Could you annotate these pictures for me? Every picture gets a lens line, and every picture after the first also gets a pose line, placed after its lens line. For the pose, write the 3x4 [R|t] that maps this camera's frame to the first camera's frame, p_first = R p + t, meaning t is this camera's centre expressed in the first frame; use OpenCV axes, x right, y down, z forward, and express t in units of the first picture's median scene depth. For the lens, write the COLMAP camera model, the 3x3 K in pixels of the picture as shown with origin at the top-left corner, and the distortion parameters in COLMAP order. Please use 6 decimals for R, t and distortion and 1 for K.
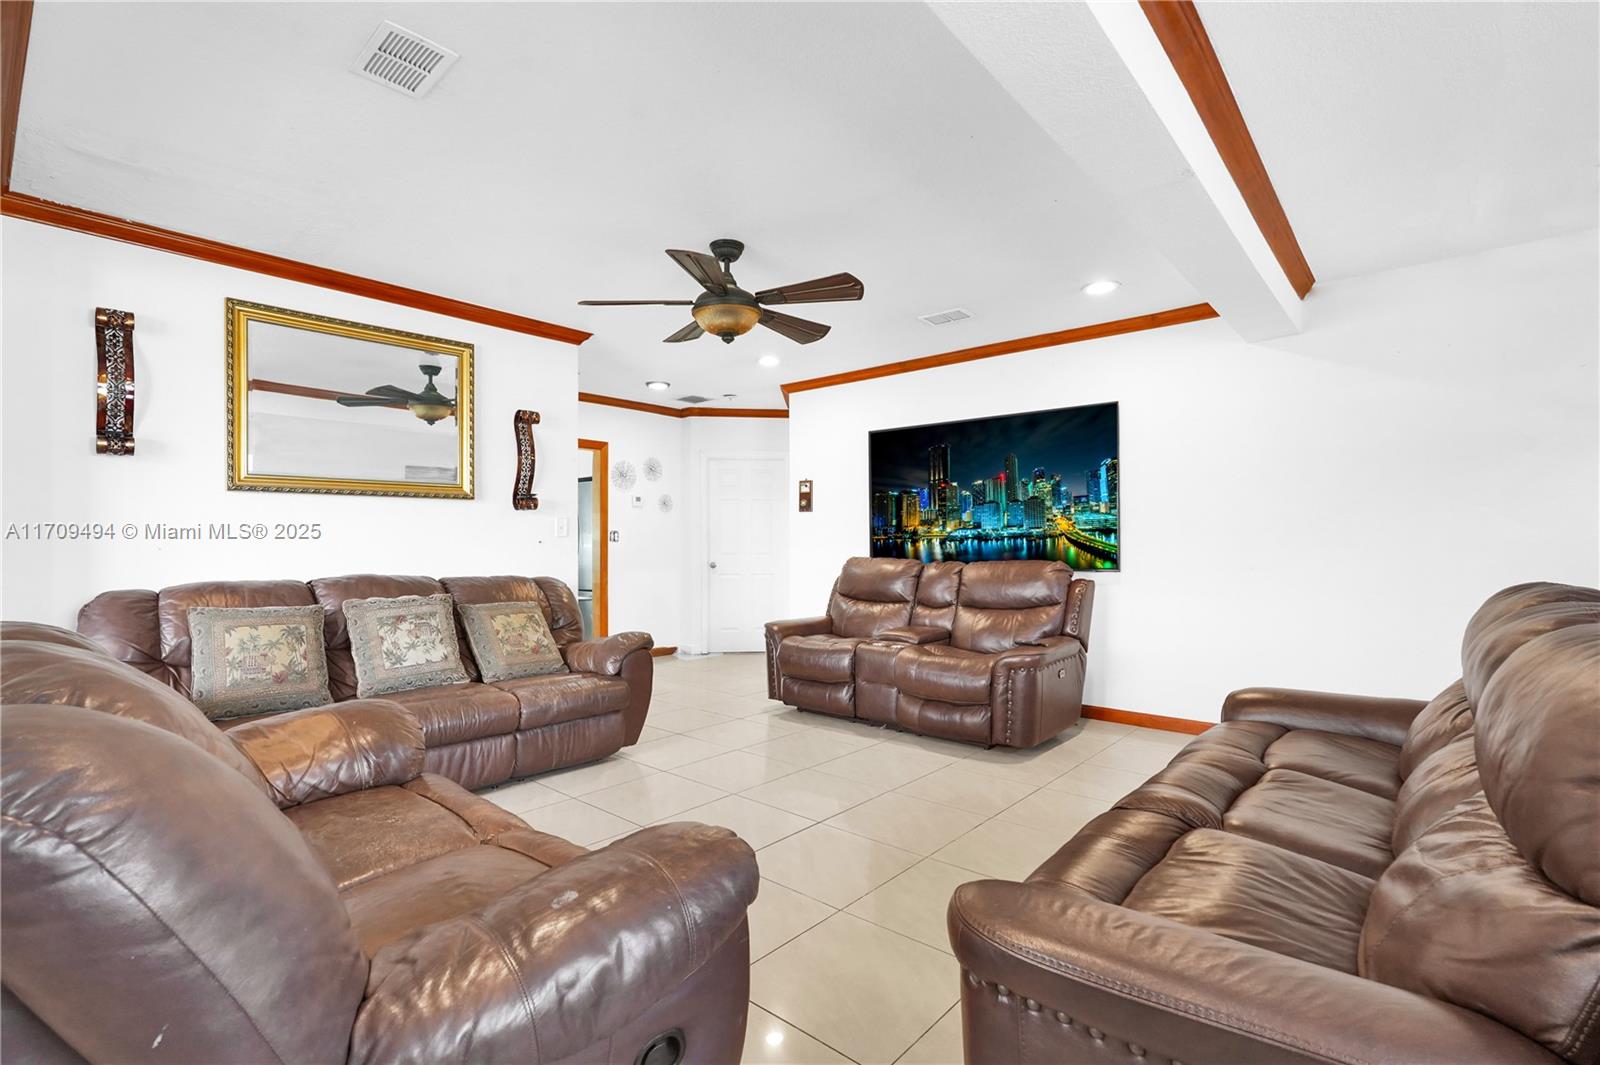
lens RADIAL K [[731.4, 0, 800.0], [0, 731.4, 532.5], [0, 0, 1]] dist [-0.000733, 0.000096]
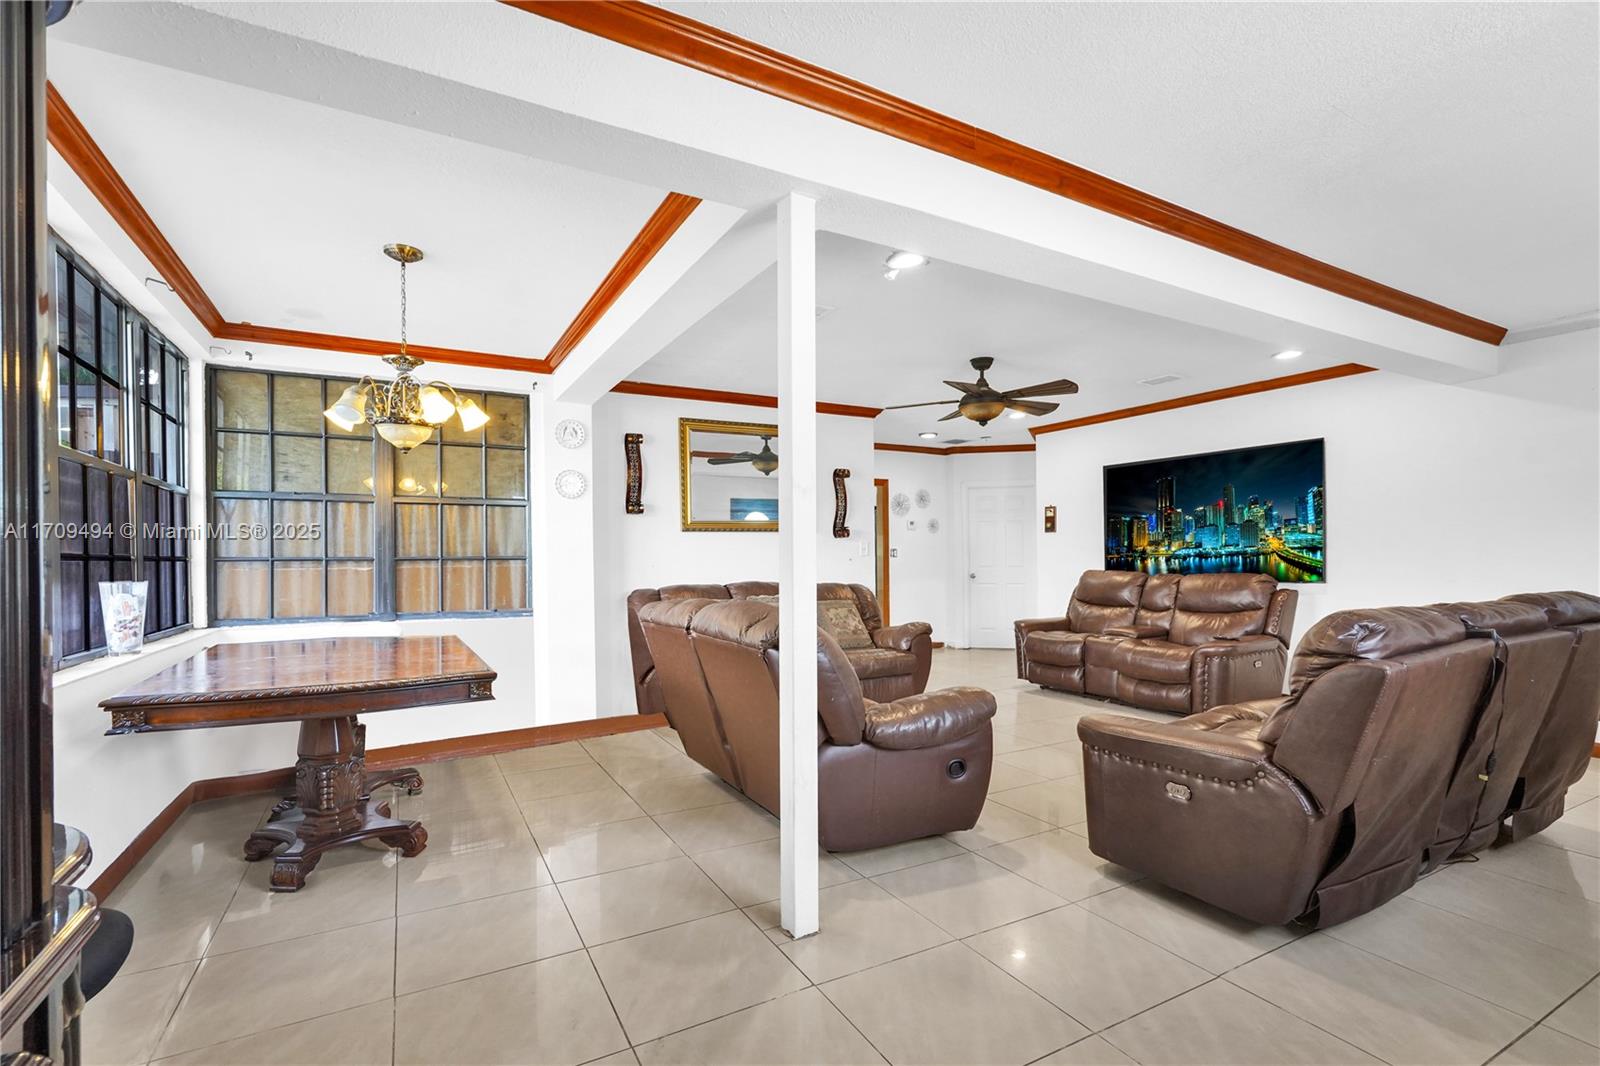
lens RADIAL K [[724.2, 0, 802.9], [0, 724.2, 554.0], [0, 0, 1]] dist [-0.000939, -0.000044]
pose [[0.940432, -0.006087, -0.339928, 0.041064], [0.011489, 0.999838, 0.013880, -0.019308], [0.339788, -0.016959, 0.940349, -0.377442]]
